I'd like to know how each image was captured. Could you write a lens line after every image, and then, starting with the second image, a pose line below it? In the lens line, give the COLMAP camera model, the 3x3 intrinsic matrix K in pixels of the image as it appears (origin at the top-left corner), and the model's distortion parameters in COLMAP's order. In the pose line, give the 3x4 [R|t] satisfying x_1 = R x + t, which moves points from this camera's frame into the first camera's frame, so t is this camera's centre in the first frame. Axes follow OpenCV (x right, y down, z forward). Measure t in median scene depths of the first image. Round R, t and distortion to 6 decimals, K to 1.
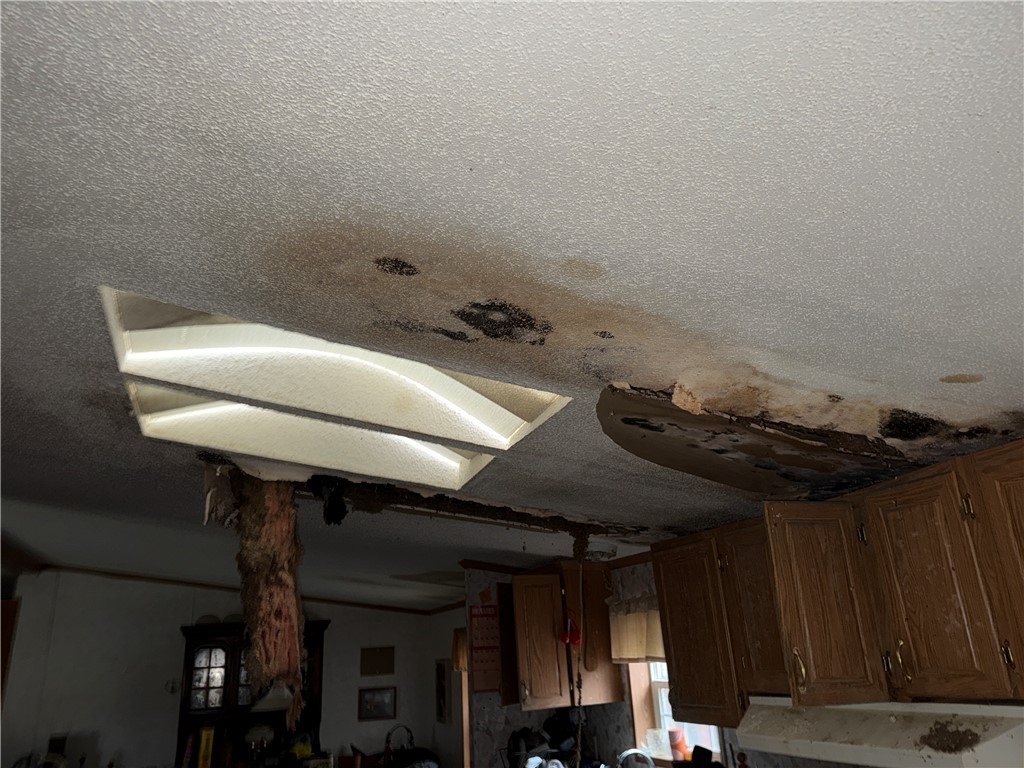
lens RADIAL K [[729.7, 0, 512.0], [0, 729.7, 384.0], [0, 0, 1]] dist [0.053843, -0.065630]
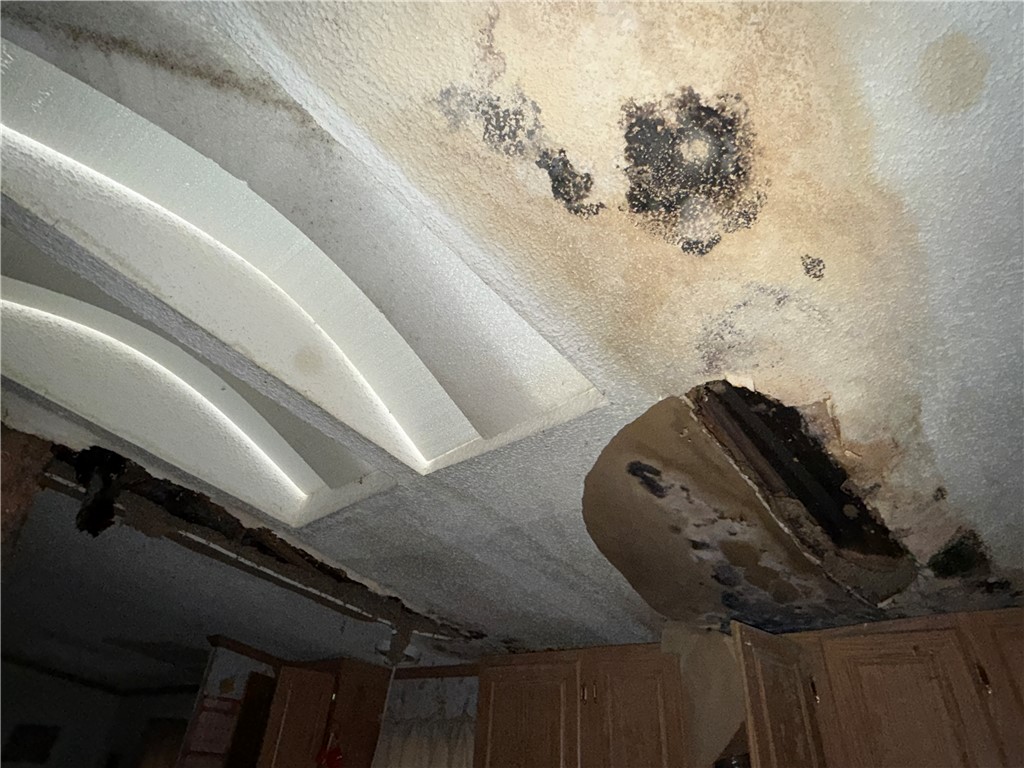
lens RADIAL K [[586.4, 0, 512.0], [0, 586.4, 384.0], [0, 0, 1]] dist [-0.004385, 0.000355]
pose [[0.888773, 0.338866, 0.308632, -0.105817], [-0.257479, 0.926191, -0.275454, 0.109767], [-0.379194, 0.165350, 0.910424, 0.328971]]
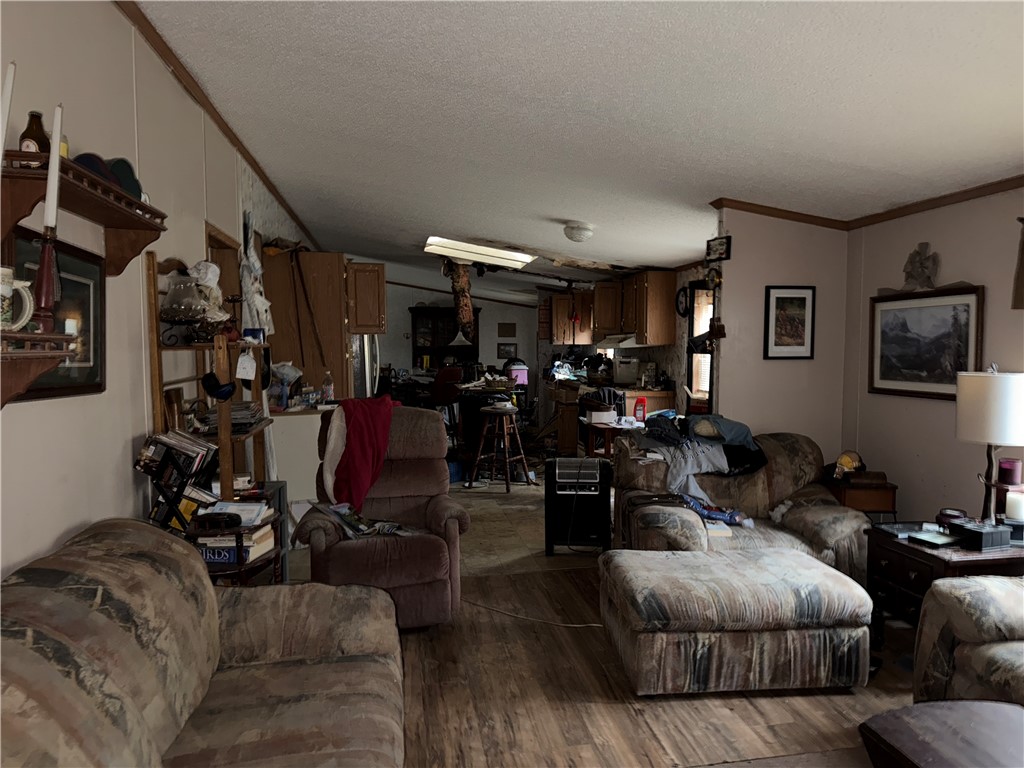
lens RADIAL K [[729.7, 0, 512.0], [0, 729.7, 384.0], [0, 0, 1]] dist [0.053843, -0.065630]
pose [[0.980484, 0.064960, -0.185559, 0.446709], [0.013692, 0.918982, 0.394061, -0.559437], [0.196123, -0.388911, 0.900158, -1.762152]]
